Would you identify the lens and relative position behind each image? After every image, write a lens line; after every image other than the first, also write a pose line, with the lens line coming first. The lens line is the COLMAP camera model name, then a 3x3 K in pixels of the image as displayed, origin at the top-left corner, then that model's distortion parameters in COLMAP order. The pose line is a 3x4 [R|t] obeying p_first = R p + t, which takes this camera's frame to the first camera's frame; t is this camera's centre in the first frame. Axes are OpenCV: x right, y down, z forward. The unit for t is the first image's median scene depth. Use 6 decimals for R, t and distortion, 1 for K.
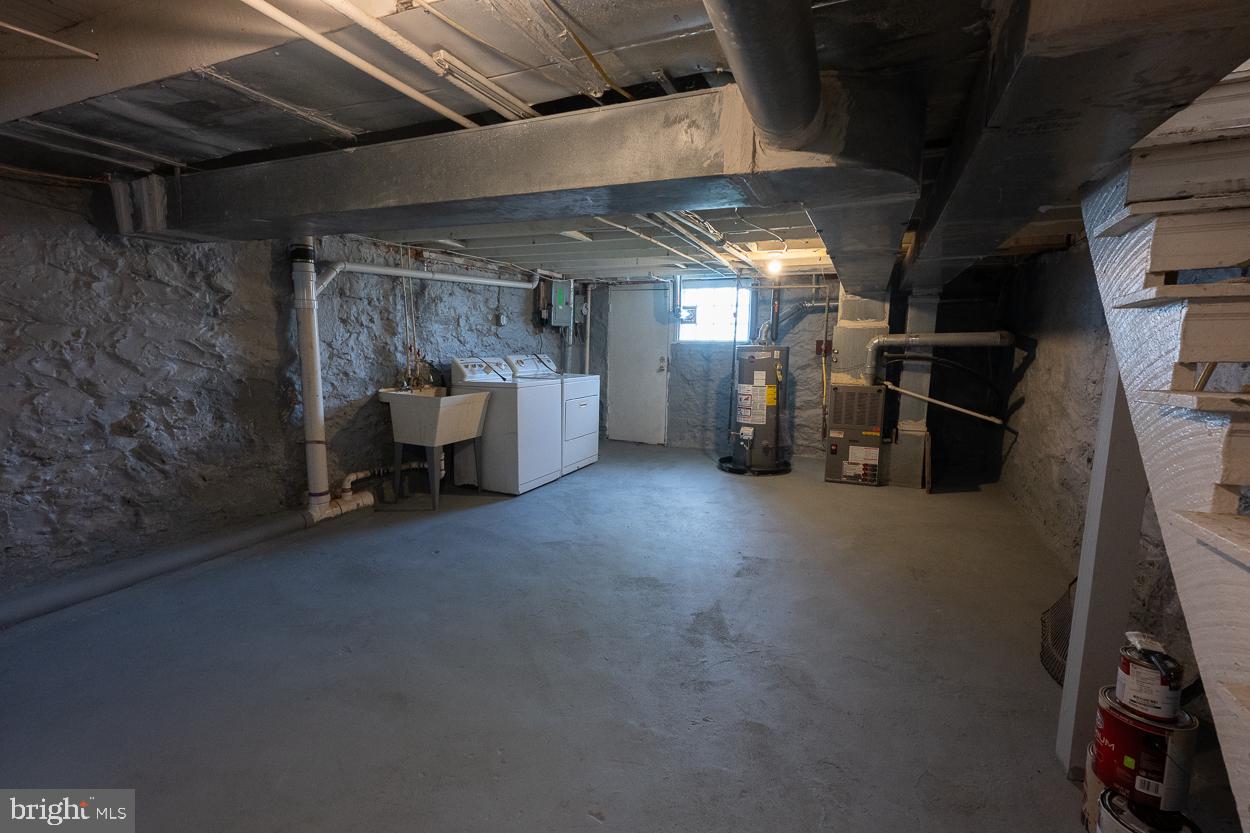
lens RADIAL K [[551.8, 0, 626.6], [0, 551.8, 418.0], [0, 0, 1]] dist [-0.002017, 0.000067]
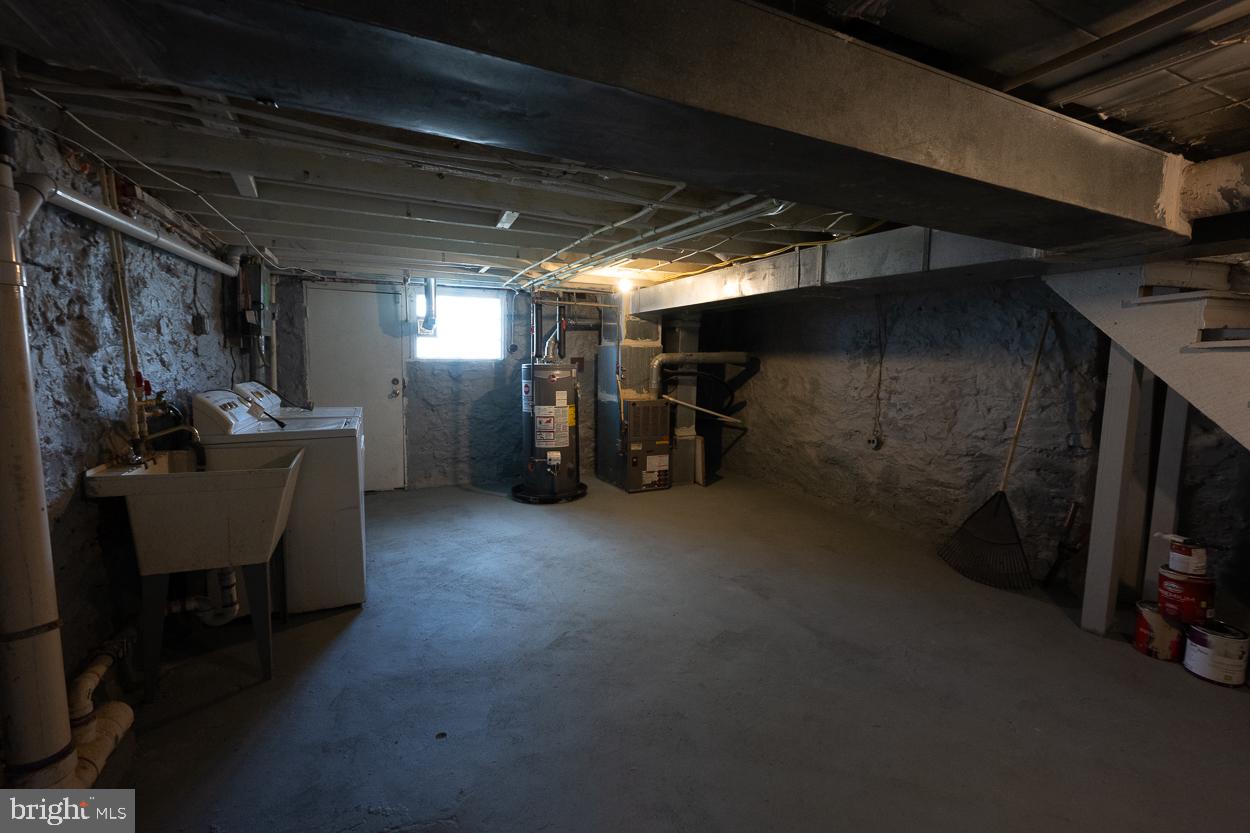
lens RADIAL K [[551.8, 0, 626.6], [0, 551.8, 418.0], [0, 0, 1]] dist [-0.002017, 0.000067]
pose [[0.658510, -0.084436, 0.747820, -0.419175], [0.100981, 0.994614, 0.023380, -0.052639], [-0.745766, 0.060119, 0.663490, 0.311302]]
